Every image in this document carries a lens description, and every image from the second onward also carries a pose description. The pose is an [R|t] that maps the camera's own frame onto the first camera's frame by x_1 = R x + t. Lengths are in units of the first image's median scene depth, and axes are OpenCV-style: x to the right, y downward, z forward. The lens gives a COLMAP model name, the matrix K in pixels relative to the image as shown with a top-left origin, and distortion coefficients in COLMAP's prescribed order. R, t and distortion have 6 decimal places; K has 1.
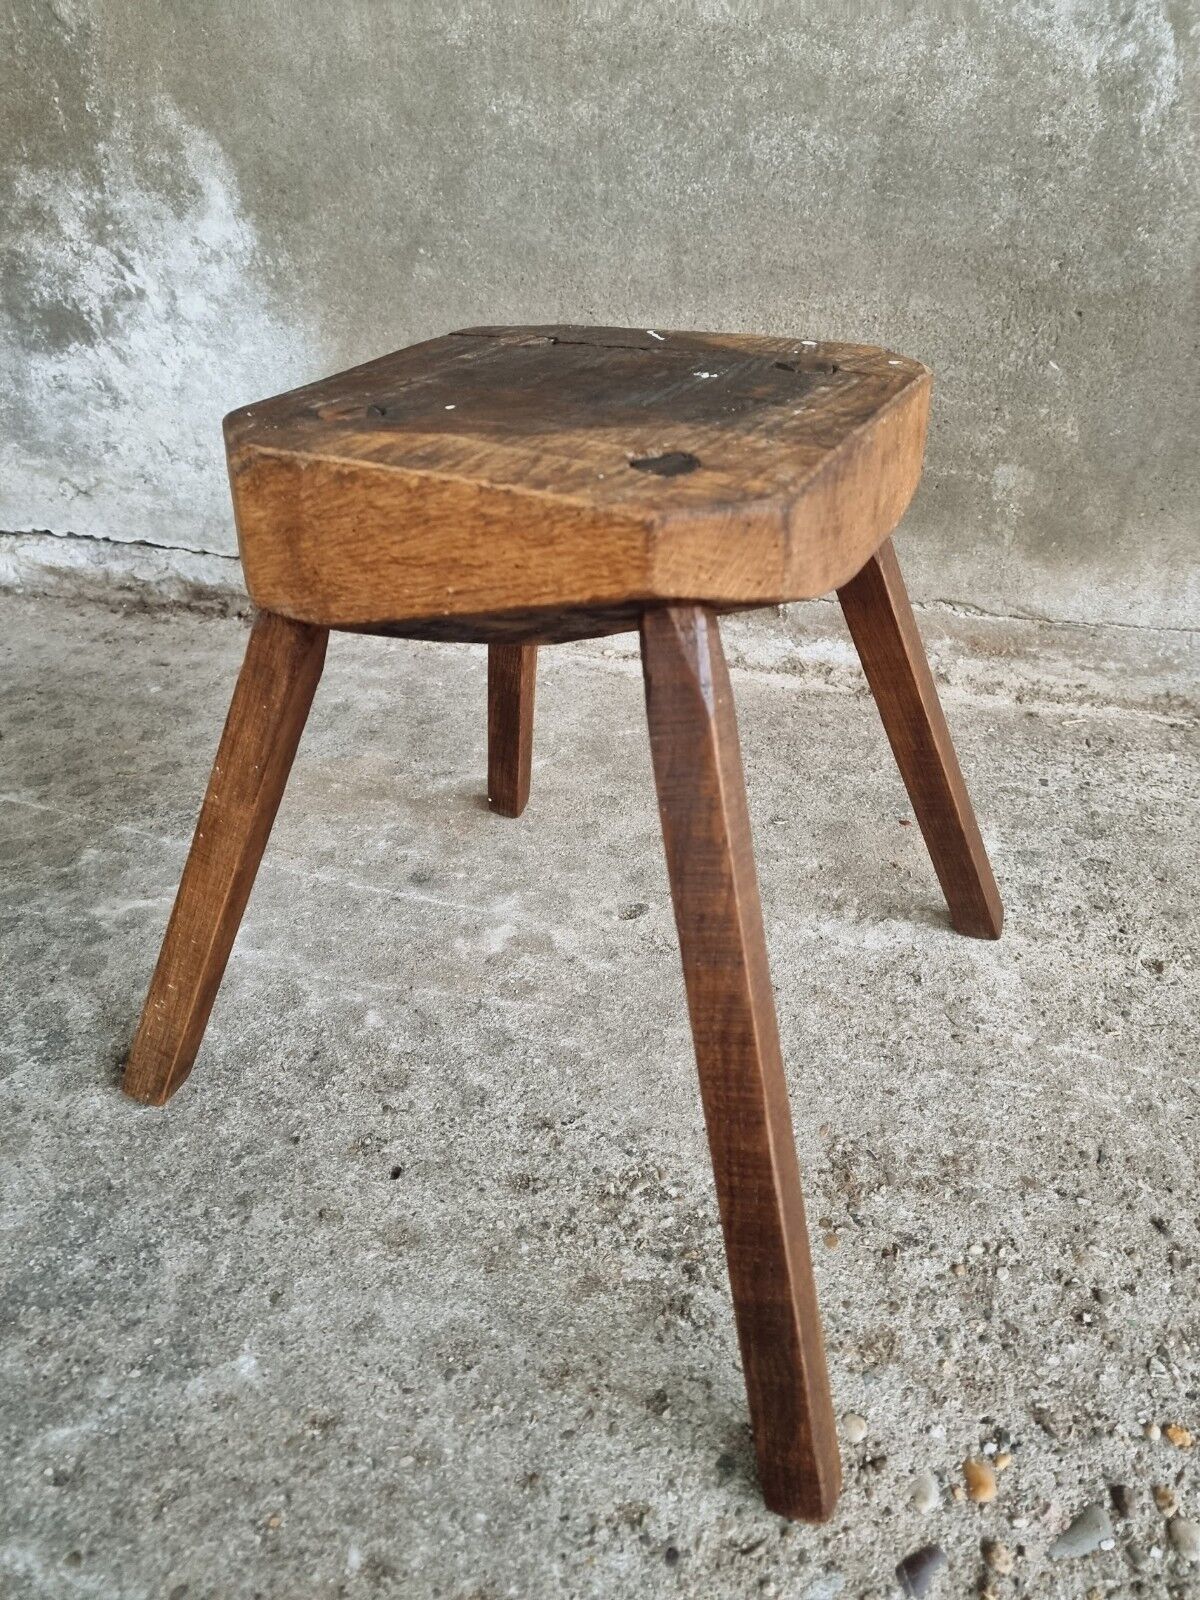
lens RADIAL K [[1114.6, 0, 602.6], [0, 1114.6, 795.2], [0, 0, 1]] dist [0.065416, -0.056802]
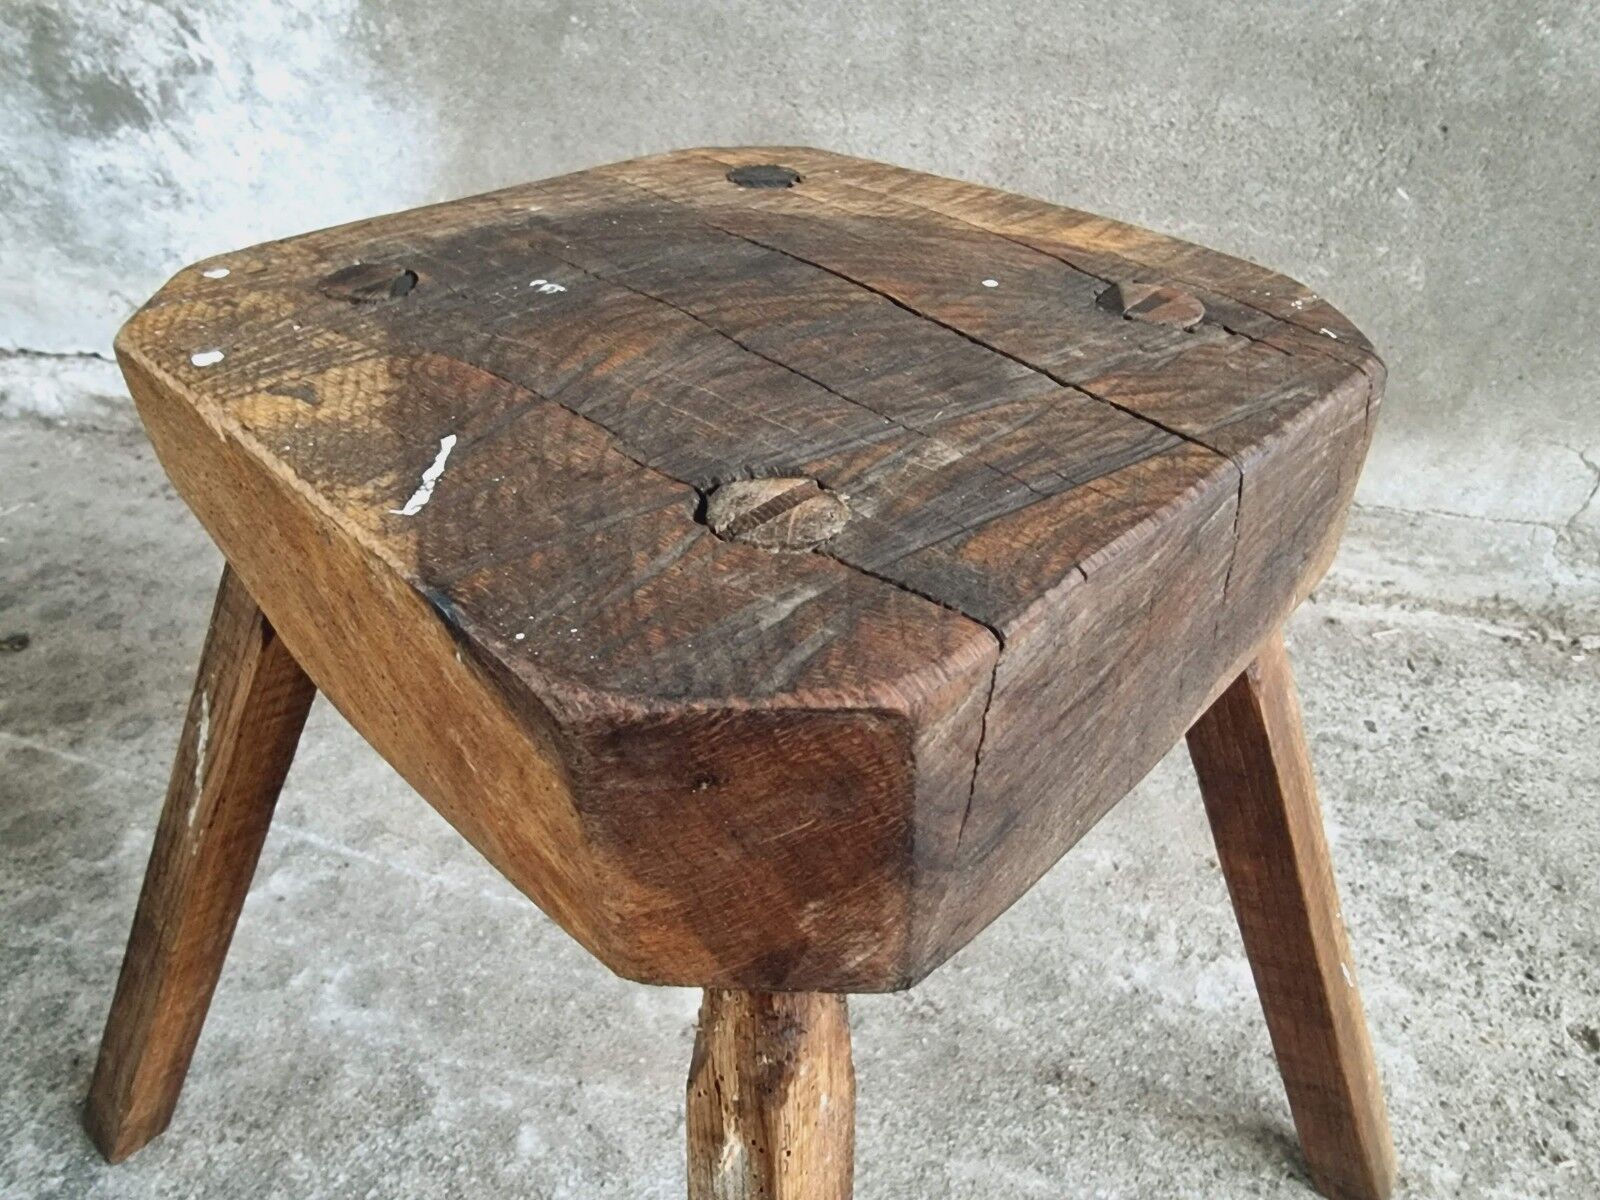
lens RADIAL K [[1135.4, 0, 733.9], [0, 1135.4, 592.9], [0, 0, 1]] dist [0.000361, -0.001613]
pose [[0.999542, 0.007568, 0.029289, -0.107172], [-0.008652, 0.999276, 0.037040, -0.183921], [-0.028988, -0.037277, 0.998884, 0.318654]]
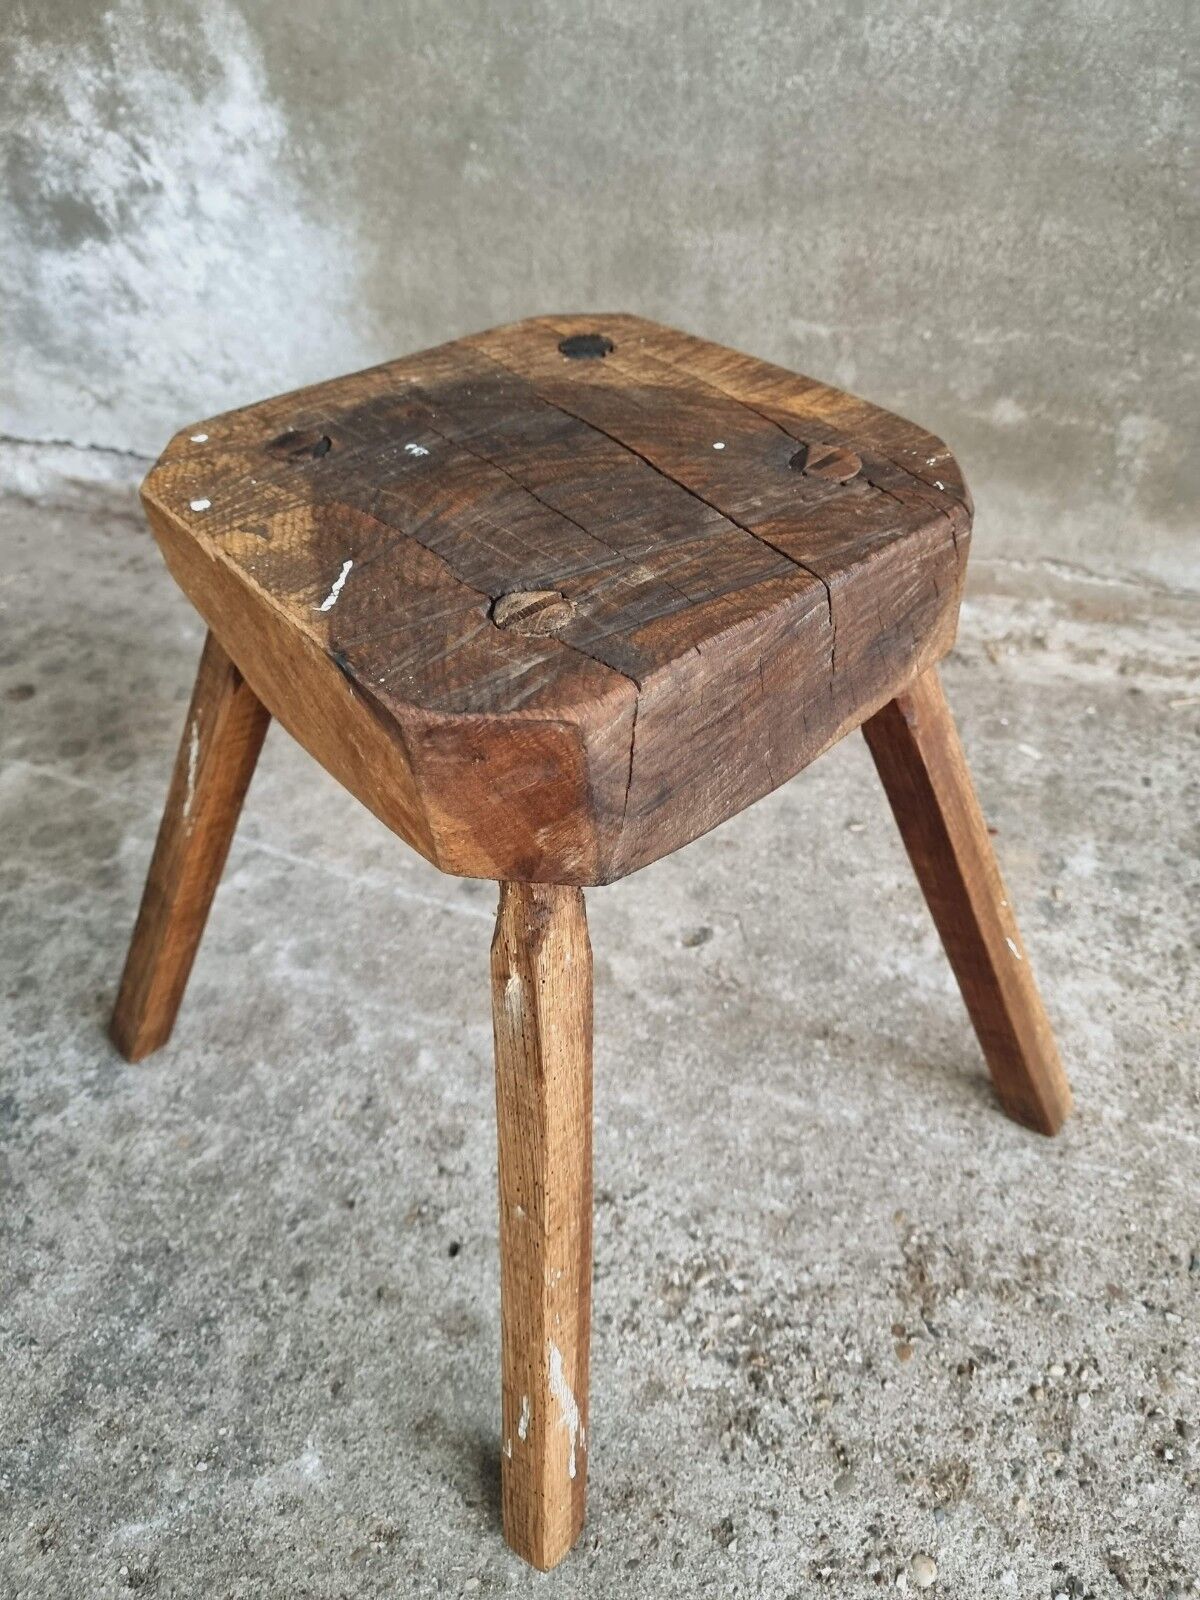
lens RADIAL K [[1128.8, 0, 583.7], [0, 1128.8, 799.0], [0, 0, 1]] dist [0.048646, -0.051580]
pose [[0.998751, 0.026786, -0.042171, -0.037101], [-0.019729, 0.986978, 0.159641, -0.193243], [0.045898, -0.158610, 0.986274, 0.087033]]
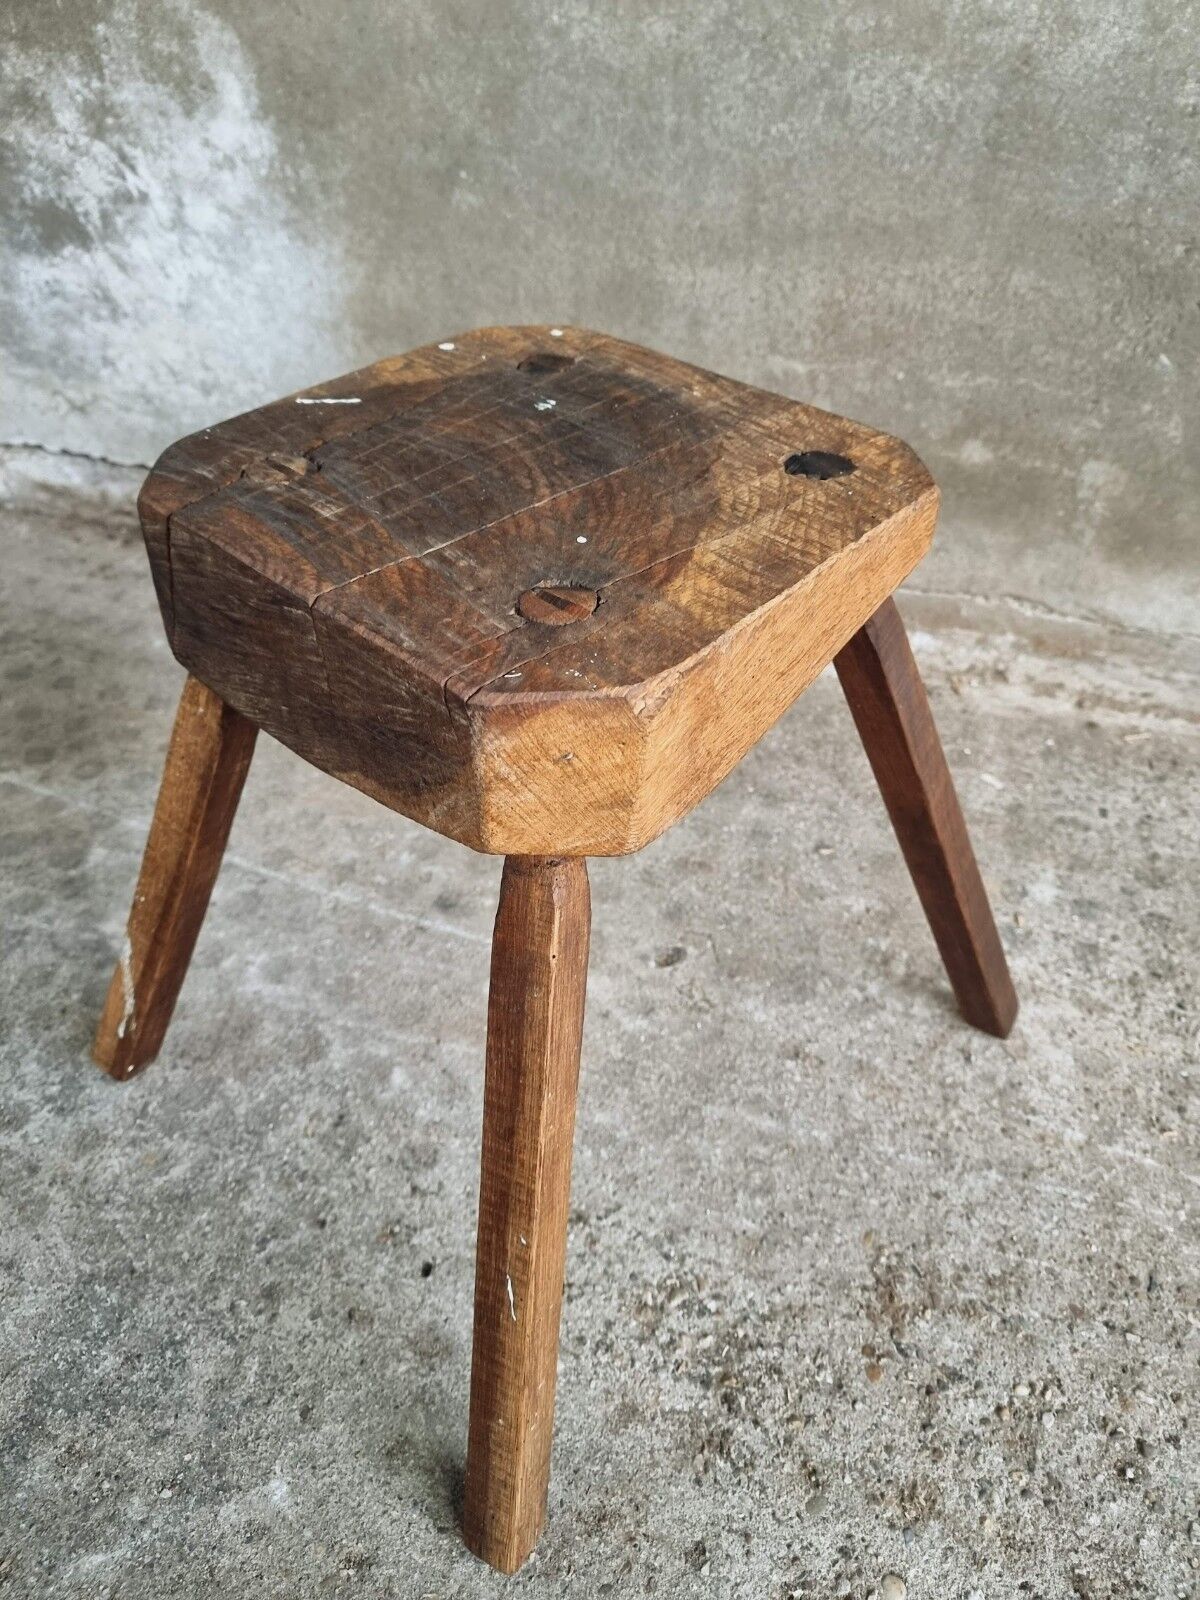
lens RADIAL K [[1127.2, 0, 596.2], [0, 1127.2, 786.8], [0, 0, 1]] dist [0.054327, -0.055743]
pose [[0.998825, 0.047828, 0.007878, -0.060460], [-0.048449, 0.990102, 0.131719, -0.195824], [-0.001500, -0.131946, 0.991256, 0.077053]]
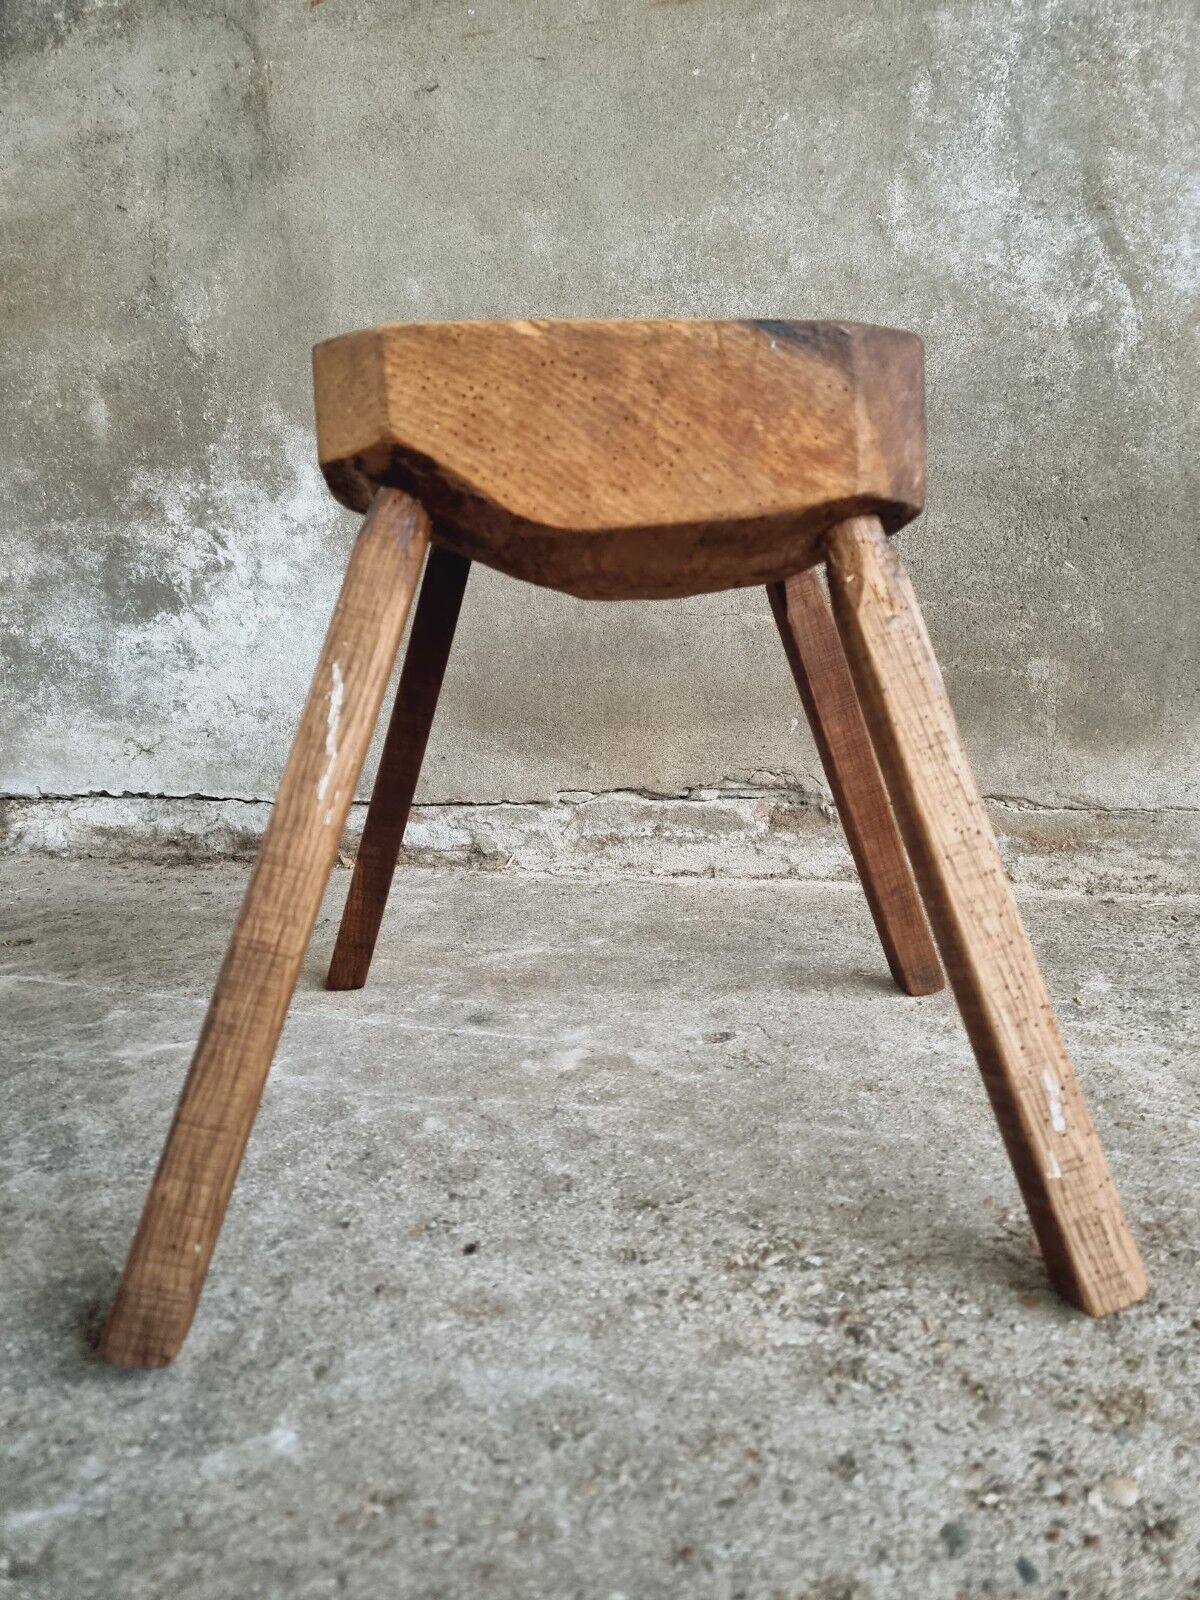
lens RADIAL K [[1106.4, 0, 597.4], [0, 1106.4, 790.4], [0, 0, 1]] dist [0.078338, -0.071524]
pose [[0.999847, -0.017440, -0.001107, -0.078656], [0.015660, 0.922327, -0.386092, 0.317488], [0.007754, 0.386016, 0.922460, 0.119405]]
